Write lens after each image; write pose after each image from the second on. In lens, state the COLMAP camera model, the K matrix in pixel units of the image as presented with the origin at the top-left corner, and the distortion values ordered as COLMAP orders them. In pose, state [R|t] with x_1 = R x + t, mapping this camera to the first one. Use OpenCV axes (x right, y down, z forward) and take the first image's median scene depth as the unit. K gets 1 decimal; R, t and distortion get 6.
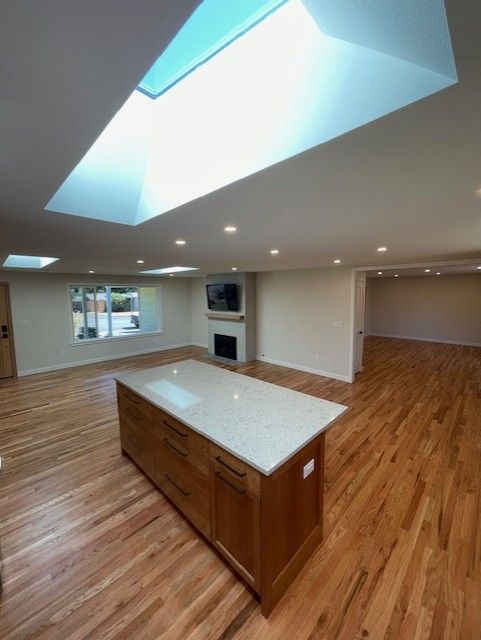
lens RADIAL K [[256.9, 0, 243.0], [0, 256.9, 318.3], [0, 0, 1]] dist [-0.001927, 0.001131]
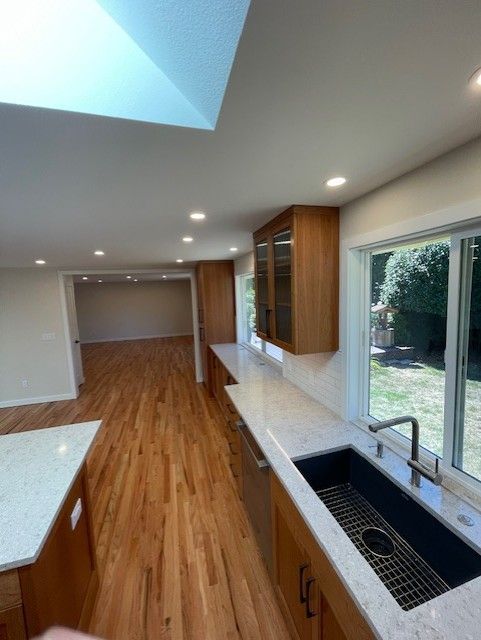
lens RADIAL K [[256.9, 0, 237.8], [0, 256.9, 317.5], [0, 0, 1]] dist [-0.001927, 0.001131]
pose [[0.499368, -0.097603, 0.860874, -0.056011], [0.121610, 0.991694, 0.041893, 0.001608], [-0.857812, 0.083771, 0.507090, 0.046803]]
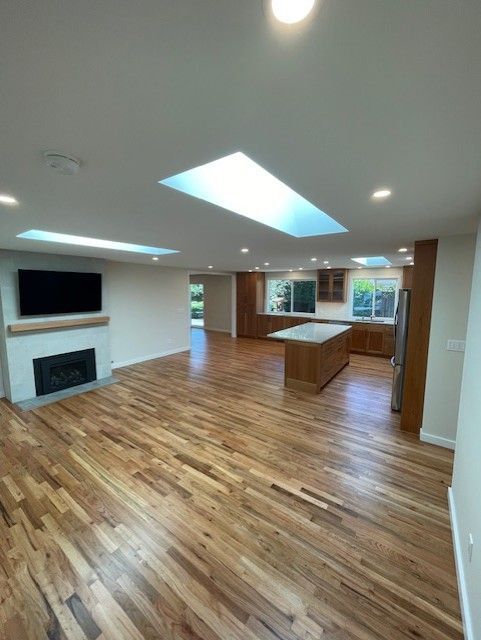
lens RADIAL K [[256.9, 0, 242.0], [0, 256.9, 319.7], [0, 0, 1]] dist [-0.001927, 0.001131]
pose [[-0.161298, -0.106196, 0.981176, -1.383420], [0.099652, 0.987360, 0.123248, -0.088638], [-0.981862, 0.117656, -0.148676, 1.234399]]
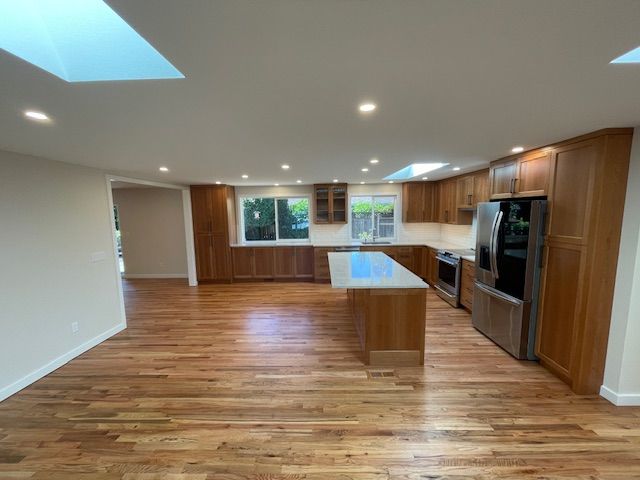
lens RADIAL K [[256.9, 0, 317.3], [0, 256.9, 240.5], [0, 0, 1]] dist [-0.001927, 0.001131]
pose [[-0.688425, -0.060664, 0.722766, -0.669672], [0.098711, 0.979388, 0.176224, -0.103839], [-0.718559, 0.192662, -0.668247, 1.418839]]
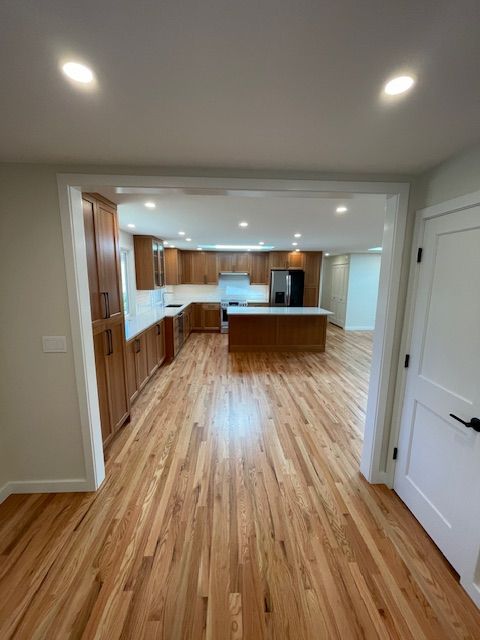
lens RADIAL K [[256.9, 0, 239.0], [0, 256.9, 316.2], [0, 0, 1]] dist [-0.001927, 0.001131]
pose [[-0.685437, 0.130383, -0.716363, 1.133789], [-0.067973, 0.968083, 0.241235, -0.123513], [0.724952, 0.214045, -0.654698, 1.456871]]
